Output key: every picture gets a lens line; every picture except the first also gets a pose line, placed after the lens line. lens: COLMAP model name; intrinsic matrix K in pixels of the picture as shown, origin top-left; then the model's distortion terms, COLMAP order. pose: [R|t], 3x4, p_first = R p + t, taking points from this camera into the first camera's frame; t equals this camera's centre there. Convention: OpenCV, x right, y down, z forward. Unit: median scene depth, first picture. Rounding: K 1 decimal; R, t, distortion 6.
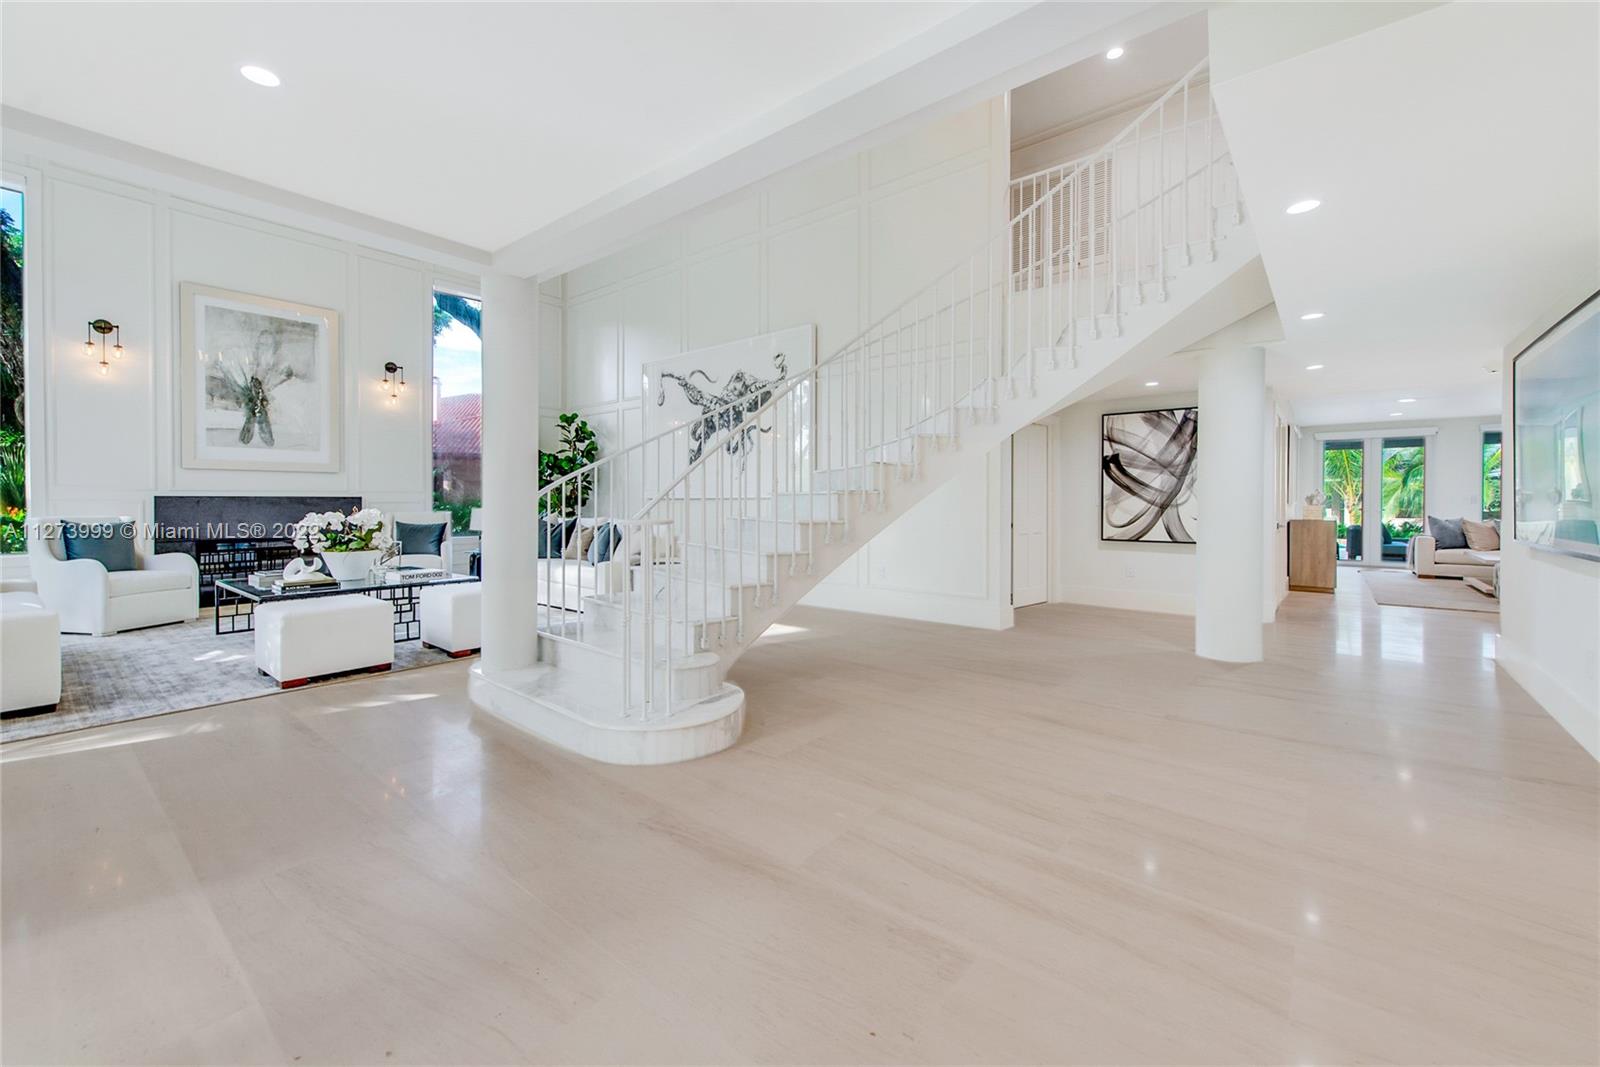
lens RADIAL K [[644.3, 0, 784.9], [0, 644.3, 506.5], [0, 0, 1]] dist [0.000542, -0.001978]
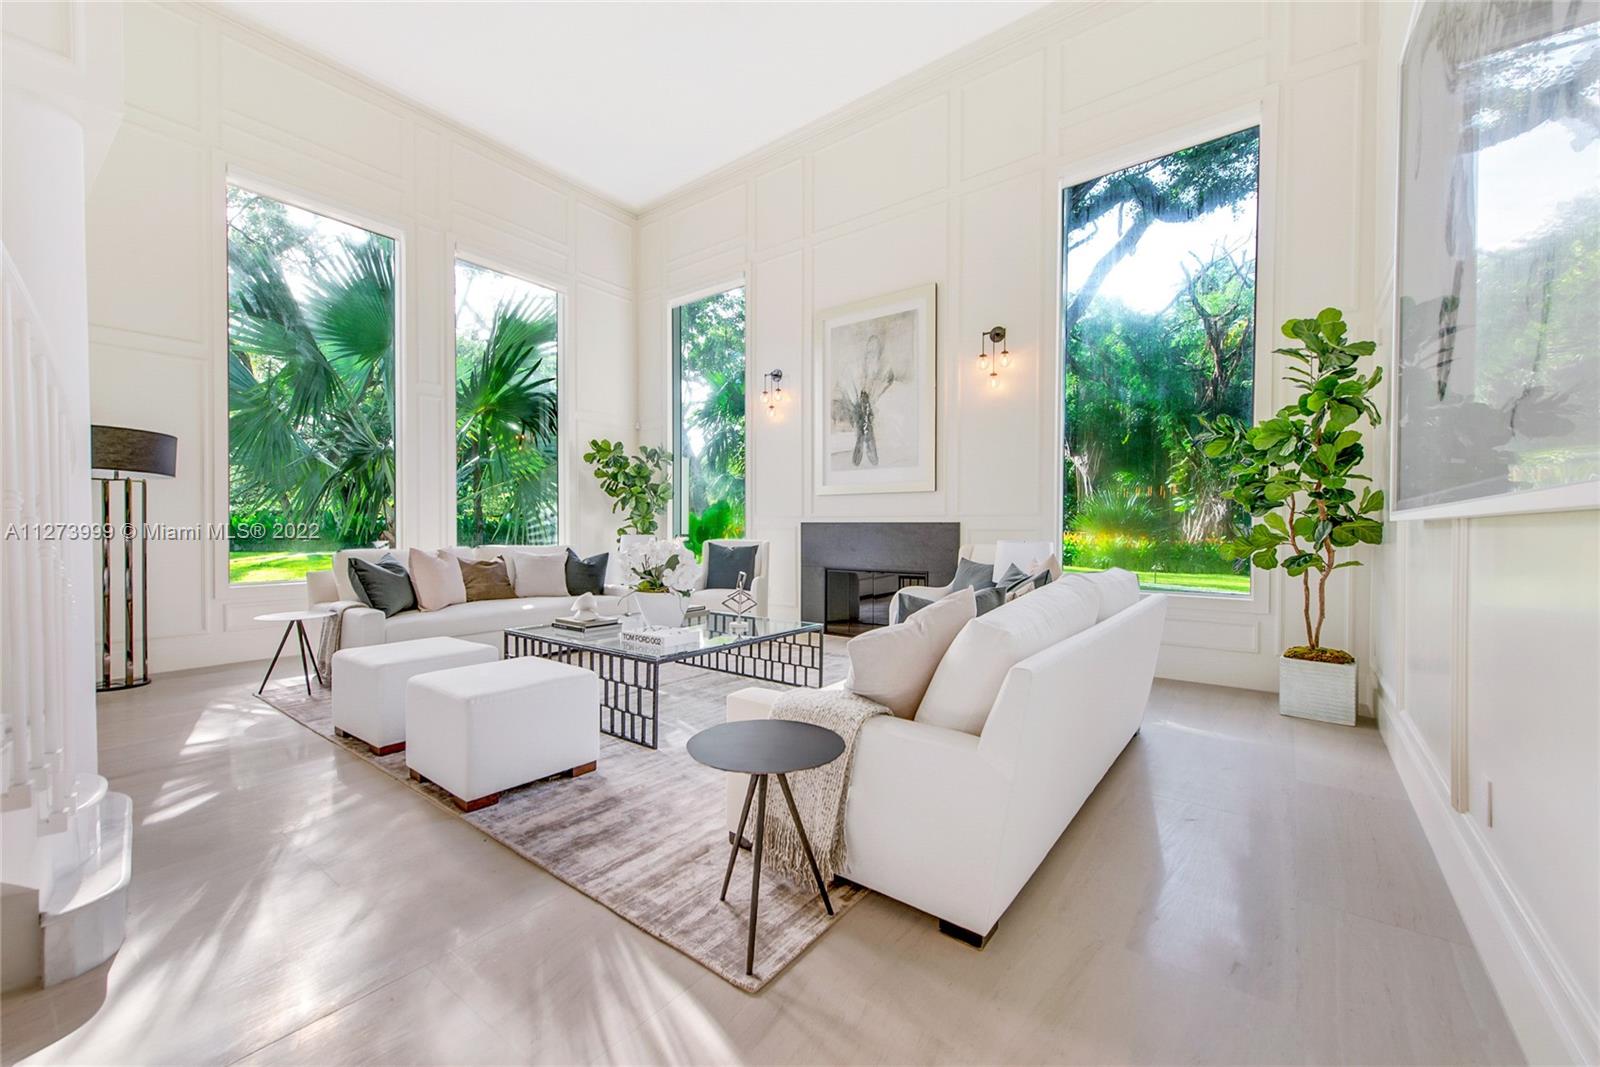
lens RADIAL K [[644.3, 0, 795.6], [0, 644.3, 532.5], [0, 0, 1]] dist [0.000542, -0.001978]
pose [[0.031553, 0.011075, -0.999441, 0.081670], [-0.010535, 0.999887, 0.010748, -0.010511], [0.999447, 0.010190, 0.031666, 0.871019]]
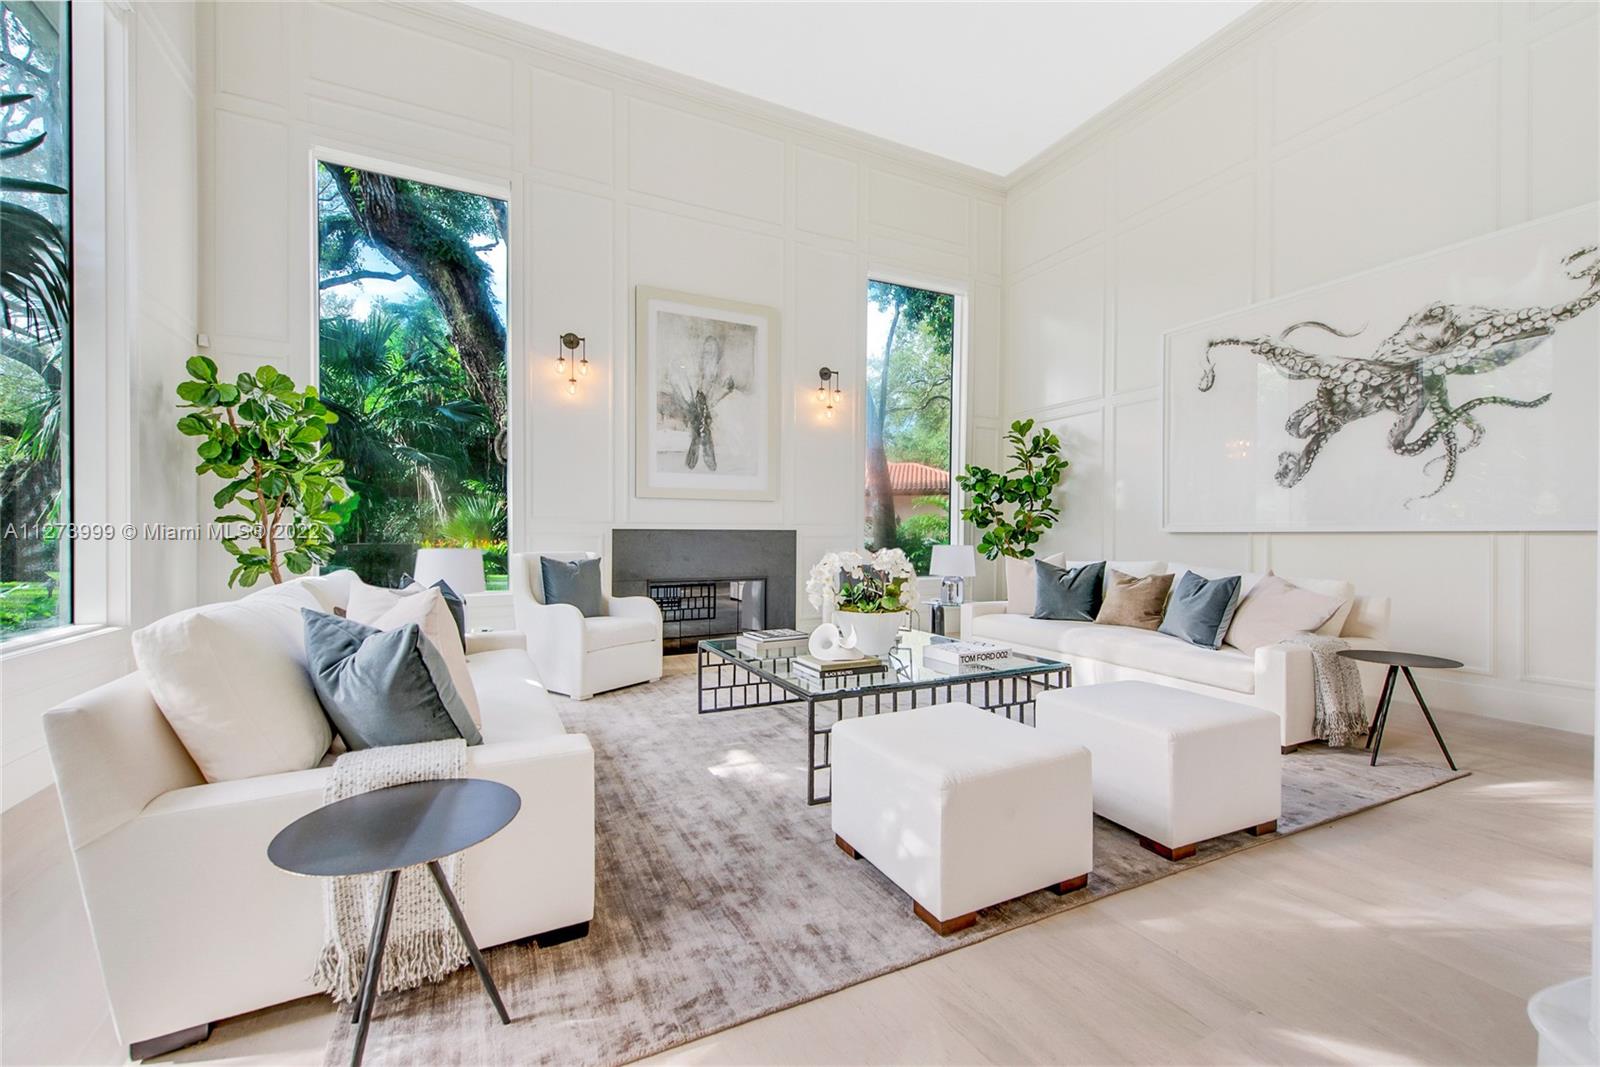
lens RADIAL K [[644.3, 0, 801.2], [0, 644.3, 537.8], [0, 0, 1]] dist [0.000542, -0.001978]
pose [[0.914046, 0.003613, -0.405595, -0.346842], [-0.005445, 0.999980, -0.003363, -0.002653], [0.405574, 0.005282, 0.914047, 0.266641]]
